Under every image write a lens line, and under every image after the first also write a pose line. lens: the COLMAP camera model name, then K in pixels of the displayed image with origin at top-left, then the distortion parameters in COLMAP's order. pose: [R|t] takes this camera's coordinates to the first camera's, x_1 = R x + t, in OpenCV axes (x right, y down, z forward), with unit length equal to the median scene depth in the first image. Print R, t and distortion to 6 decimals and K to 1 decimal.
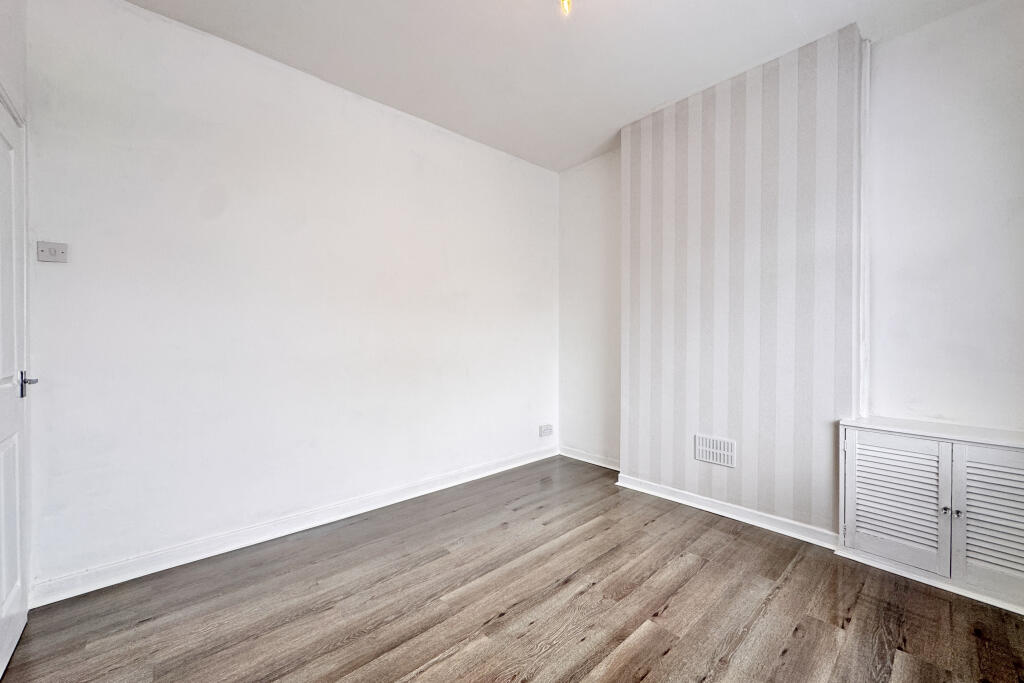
lens RADIAL K [[408.4, 0, 510.6], [0, 408.4, 341.0], [0, 0, 1]] dist [0.000071, 0.000342]
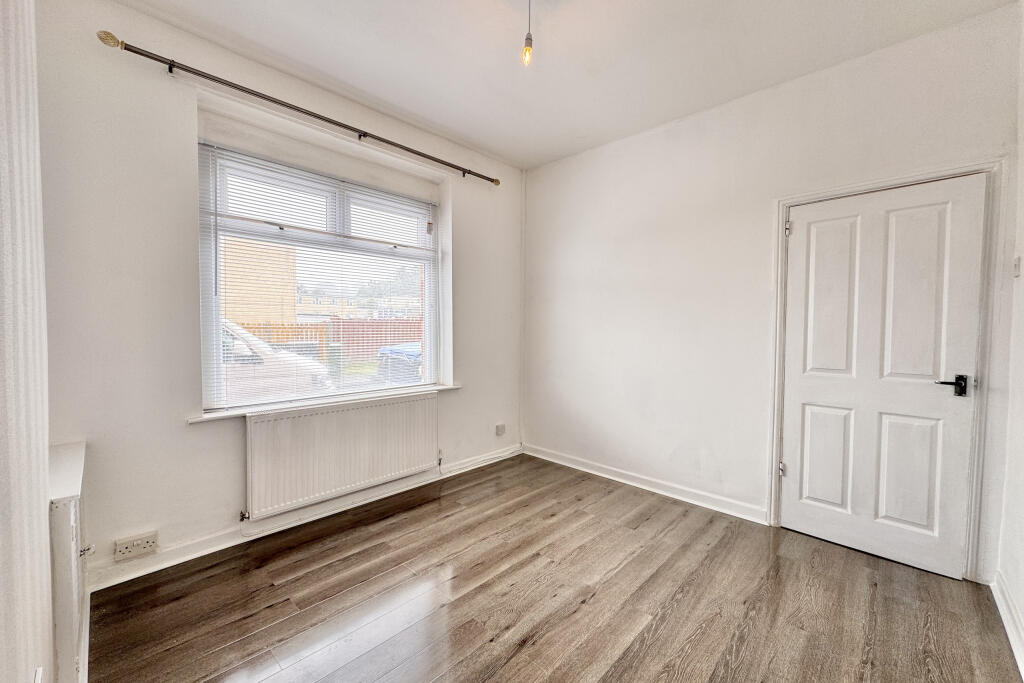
lens RADIAL K [[408.4, 0, 511.2], [0, 408.4, 341.6], [0, 0, 1]] dist [0.000071, 0.000342]
pose [[-0.996934, 0.001852, -0.078231, 0.200341], [-0.001659, 0.998995, 0.044790, -0.059430], [0.078235, 0.044783, -0.995929, 1.598785]]
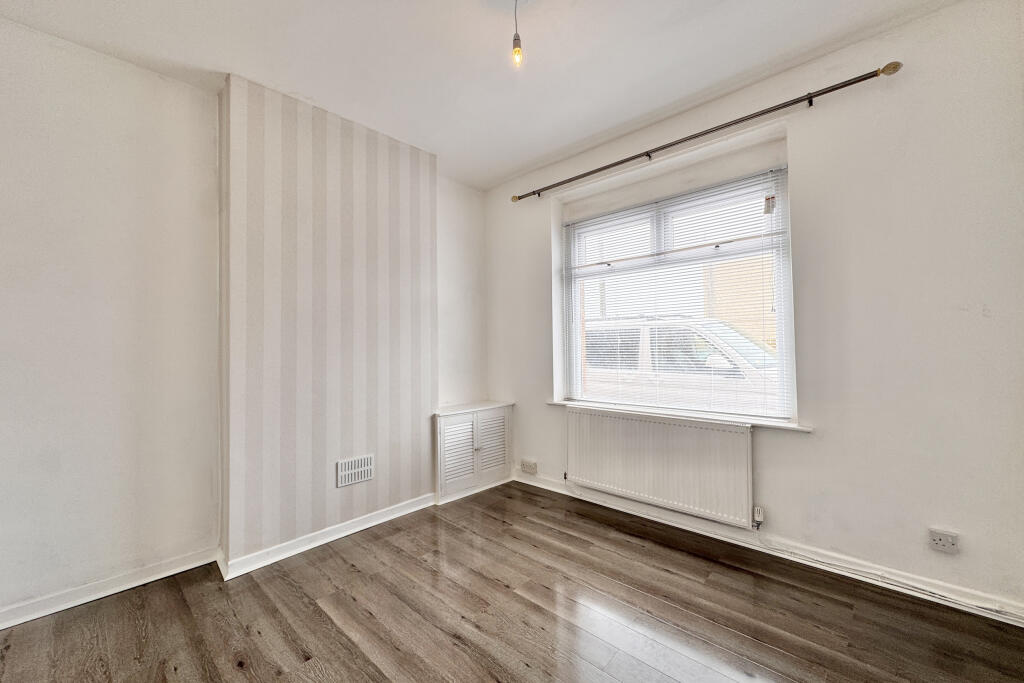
lens RADIAL K [[408.4, 0, 510.7], [0, 408.4, 342.1], [0, 0, 1]] dist [0.000071, 0.000342]
pose [[-0.090659, 0.018612, 0.995708, -0.686929], [0.025094, 0.999551, -0.016399, -0.035027], [-0.995566, 0.023500, -0.091085, 0.840755]]
